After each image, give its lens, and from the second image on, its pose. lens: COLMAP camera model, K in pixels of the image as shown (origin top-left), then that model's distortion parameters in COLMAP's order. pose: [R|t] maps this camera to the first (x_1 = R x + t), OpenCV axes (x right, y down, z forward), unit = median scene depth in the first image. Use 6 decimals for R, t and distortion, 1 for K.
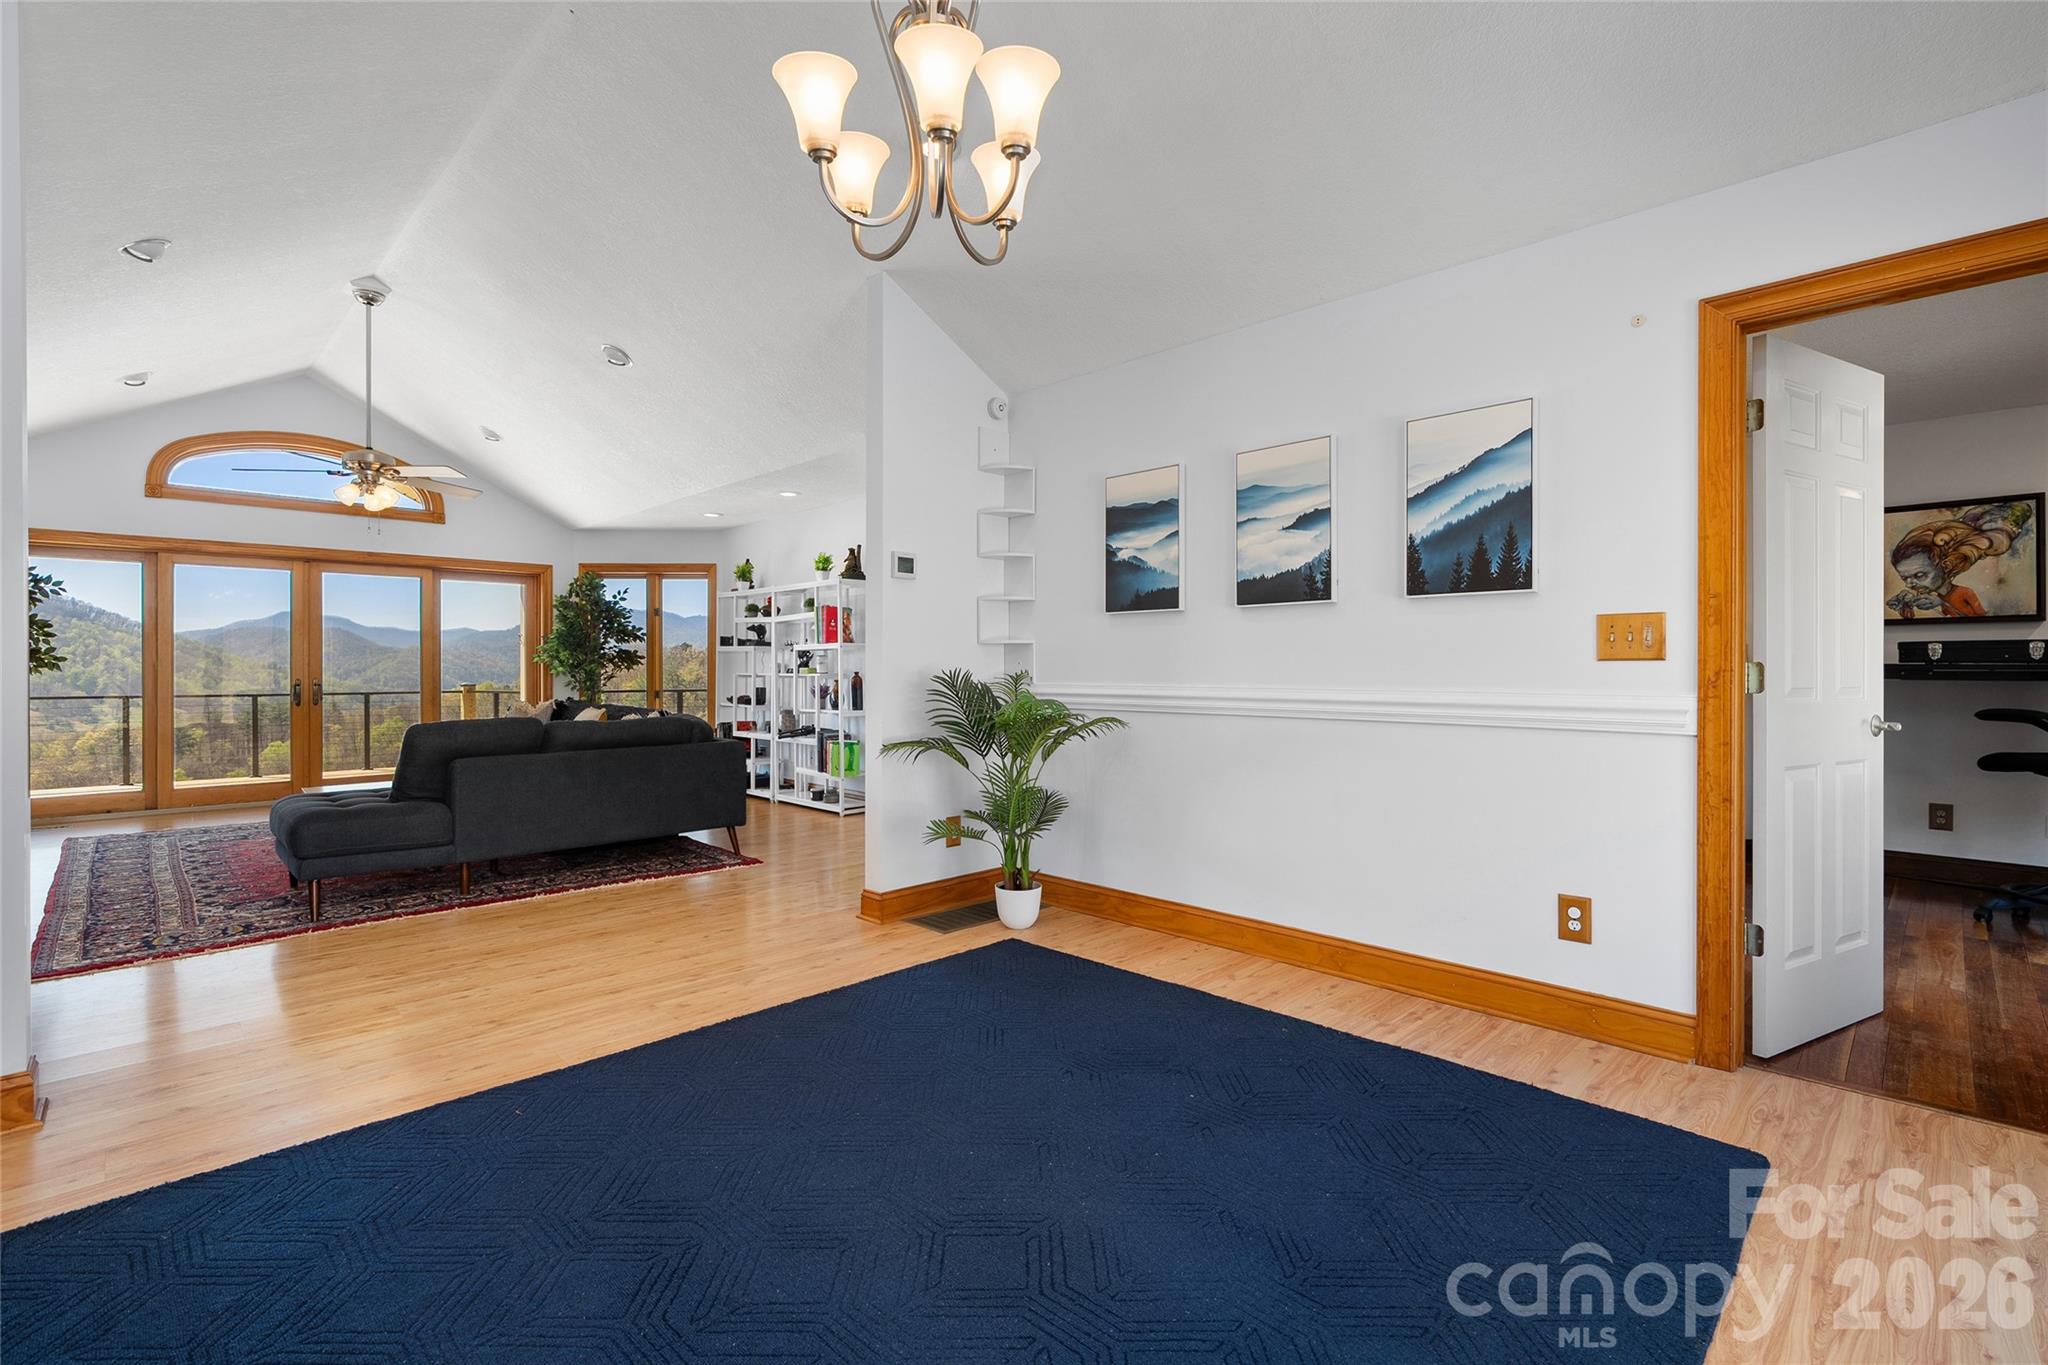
lens RADIAL K [[930.2, 0, 1025.5], [0, 930.2, 676.5], [0, 0, 1]] dist [-0.004399, 0.000830]
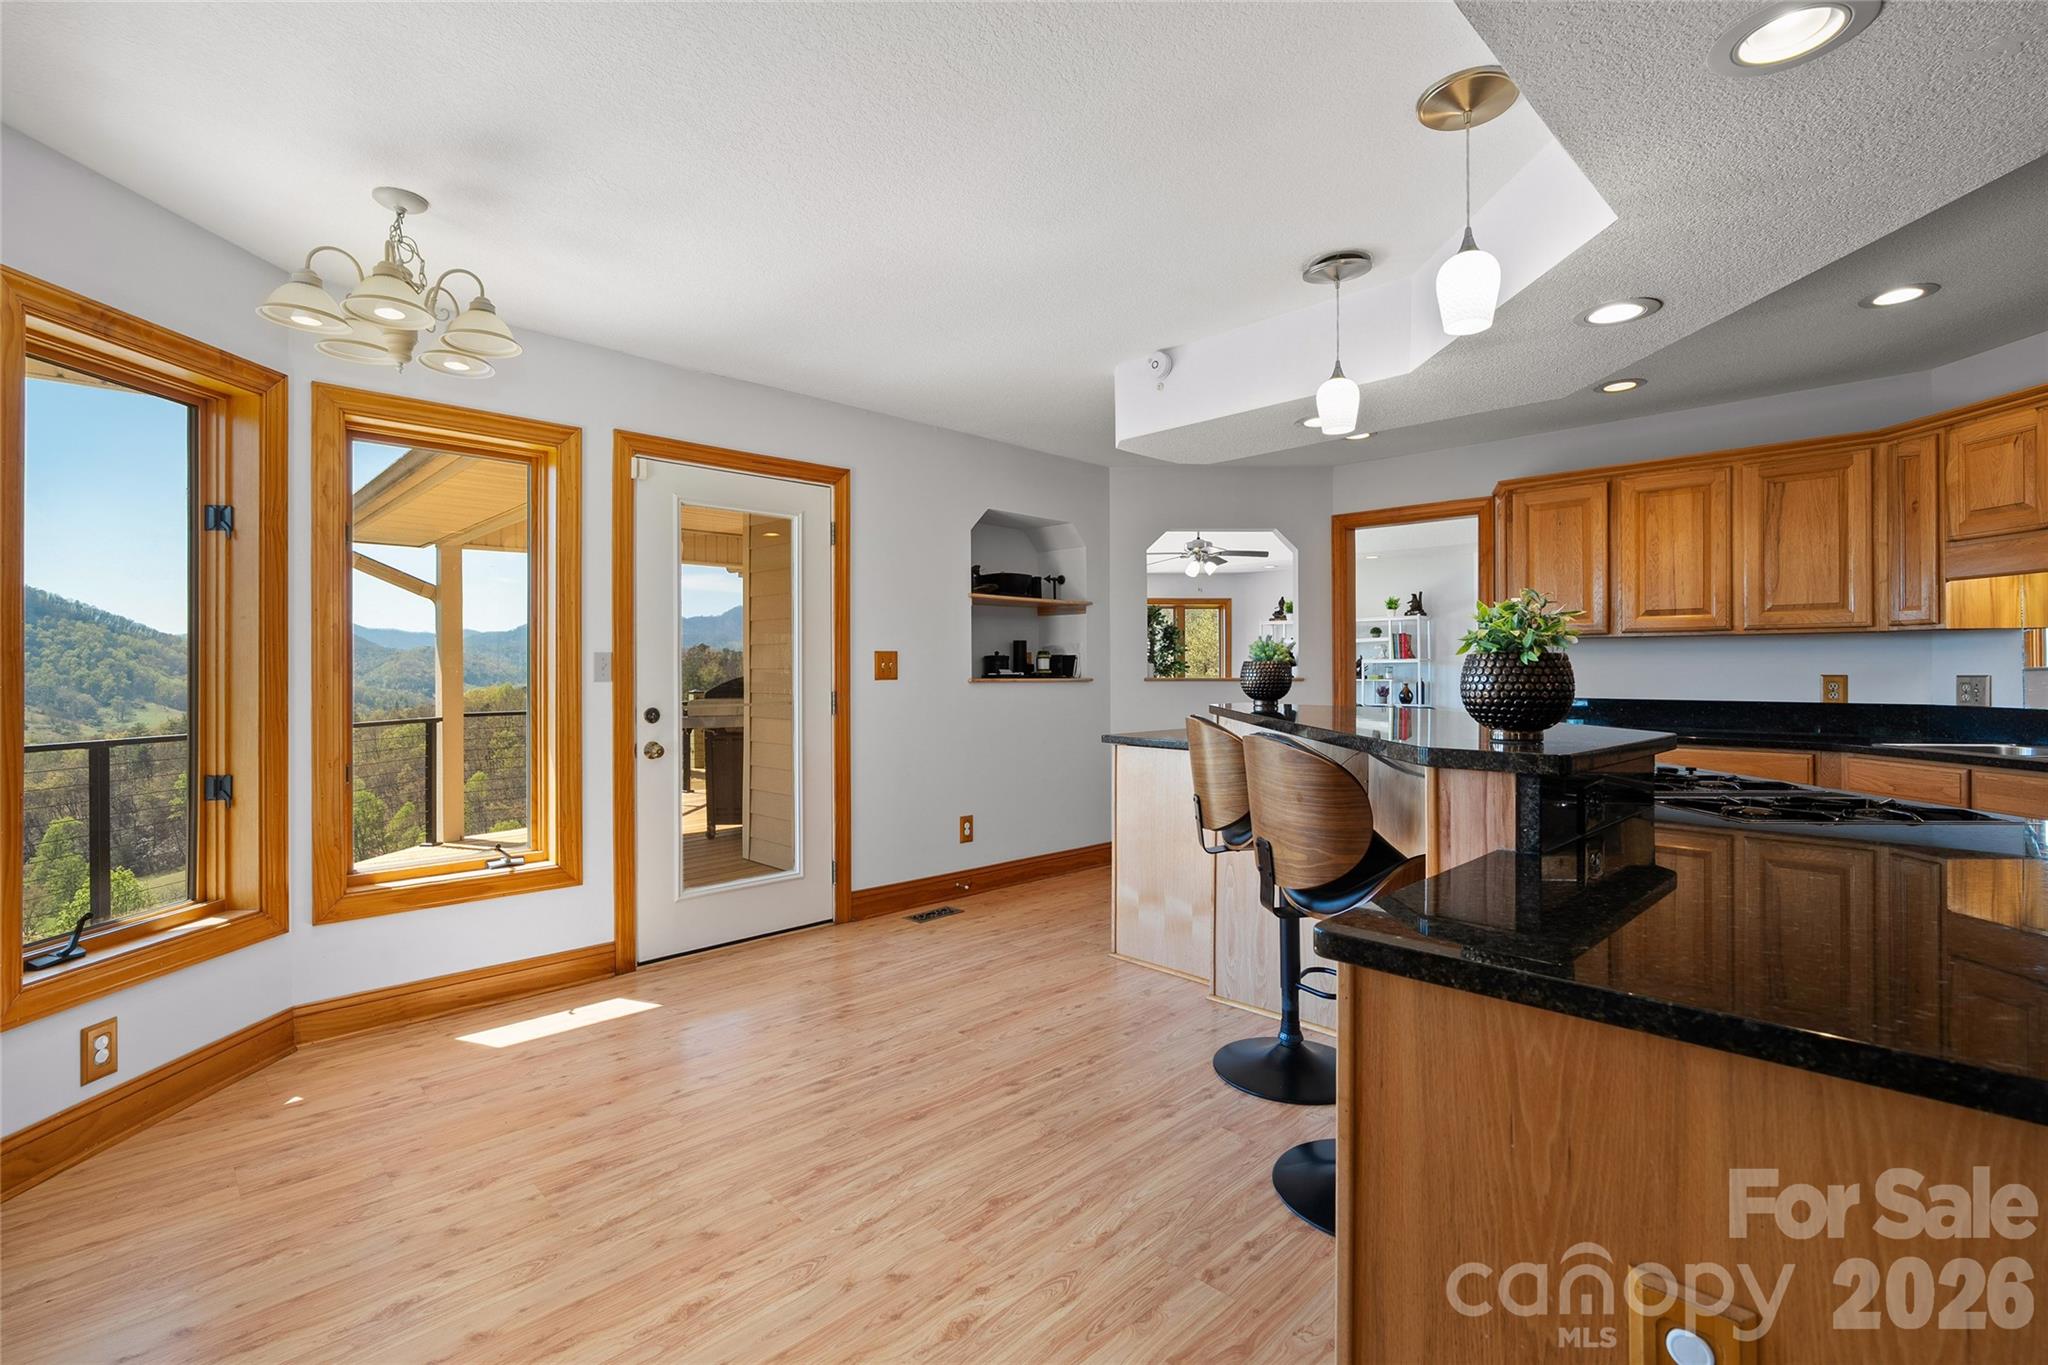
lens RADIAL K [[930.2, 0, 1024.7], [0, 930.2, 675.6], [0, 0, 1]] dist [-0.004399, 0.000830]
pose [[0.999982, -0.003332, 0.004978, -0.825829], [0.003332, 0.999994, -0.000028, -0.010731], [-0.004977, 0.000044, 0.999988, -0.473742]]
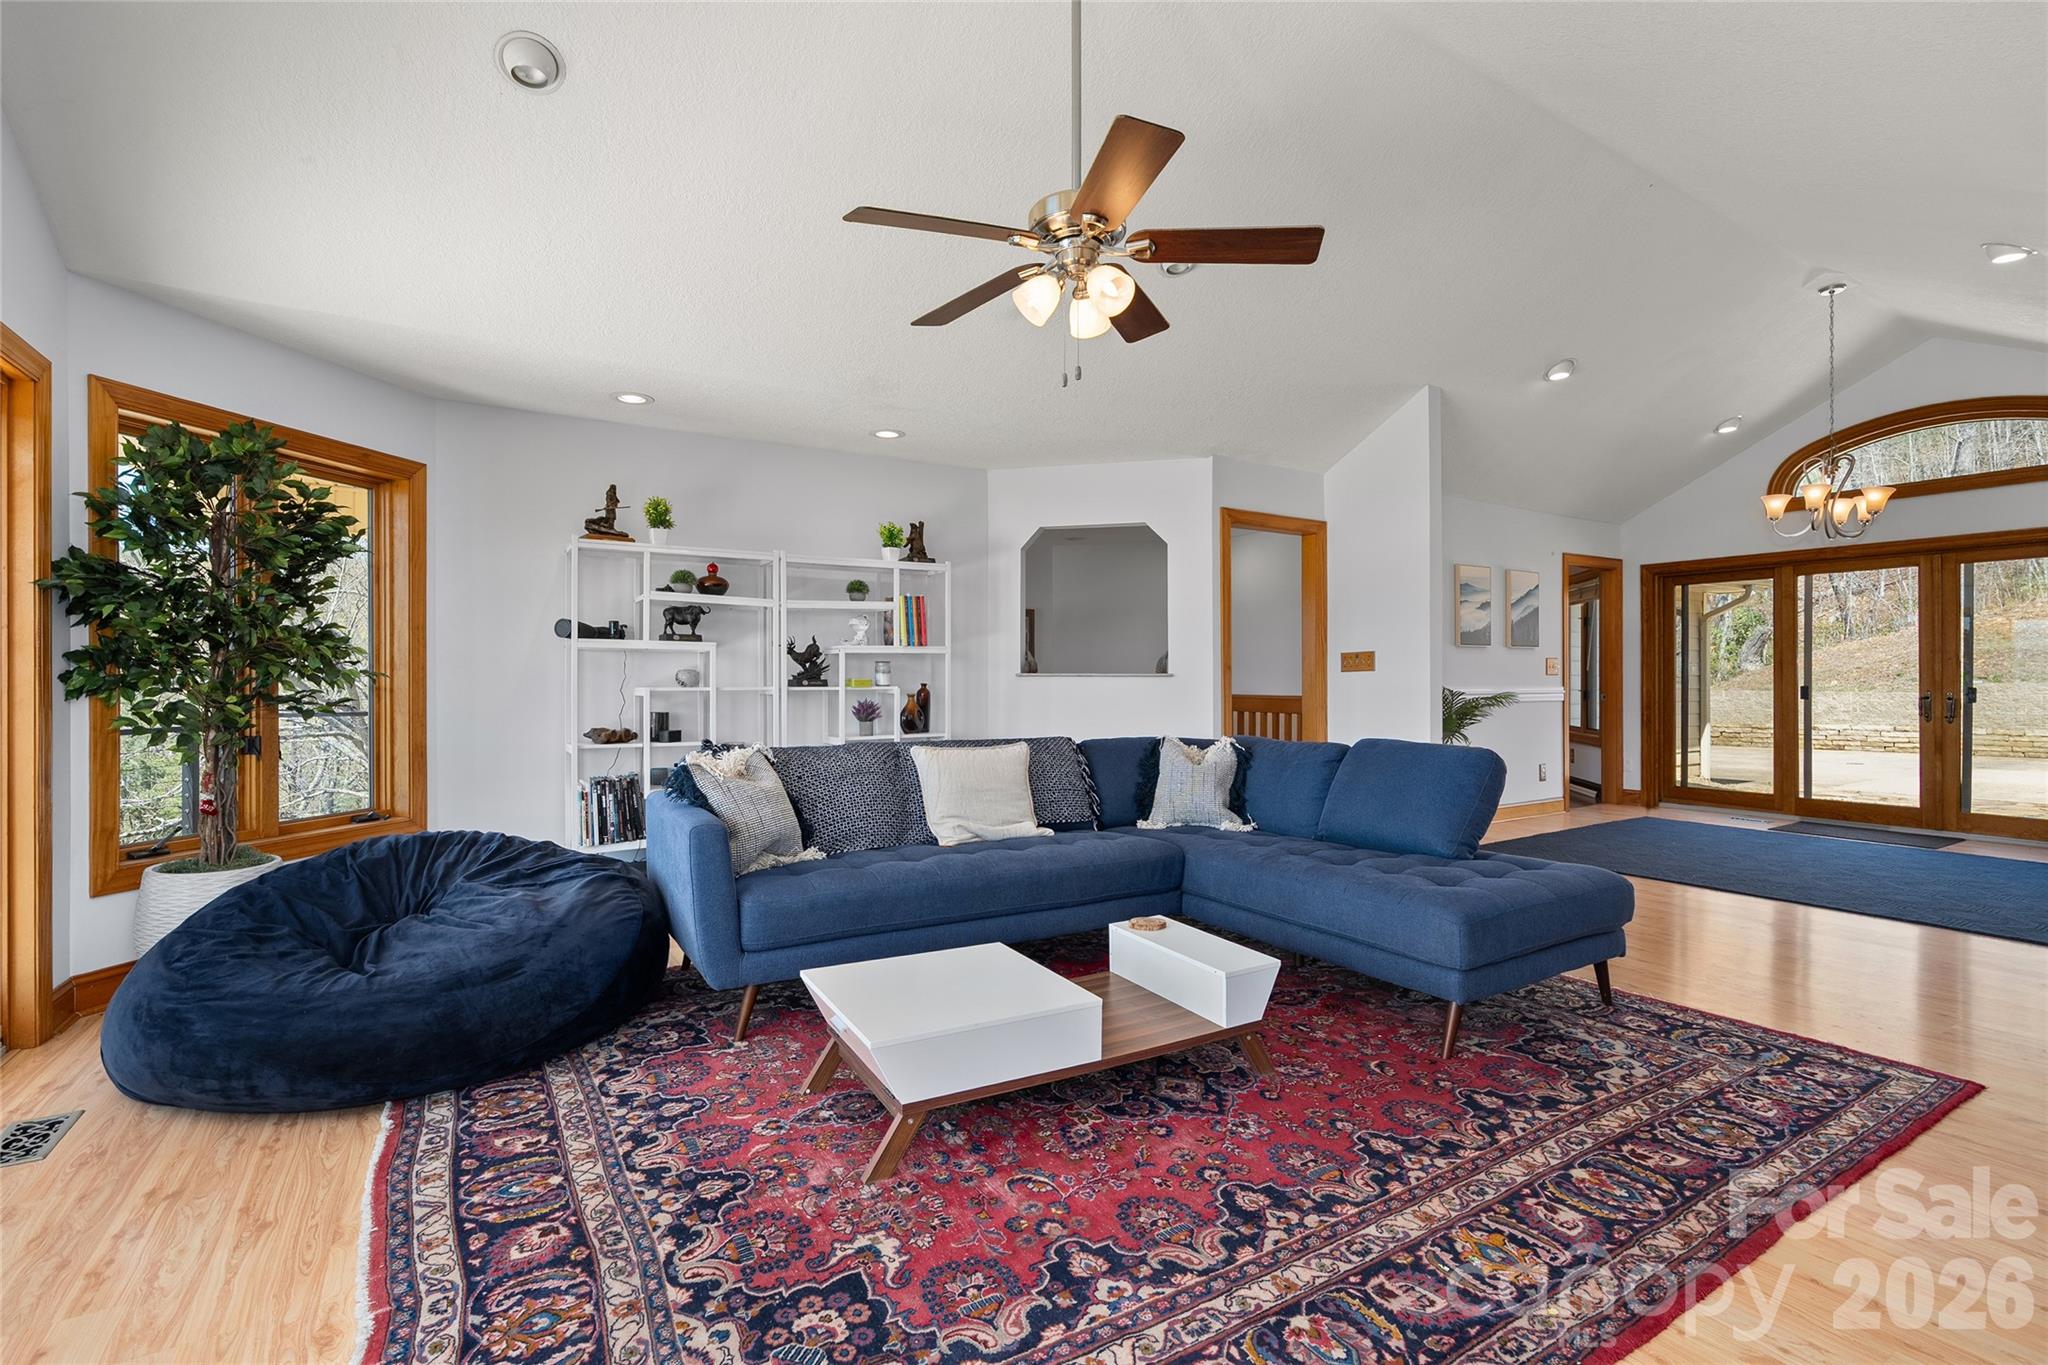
lens RADIAL K [[930.2, 0, 1028.1], [0, 930.2, 680.8], [0, 0, 1]] dist [-0.004399, 0.000830]
pose [[0.220531, -0.001687, 0.975379, -0.939163], [0.010197, 0.999948, -0.000576, -0.005794], [-0.975327, 0.010073, 0.220537, 0.750786]]
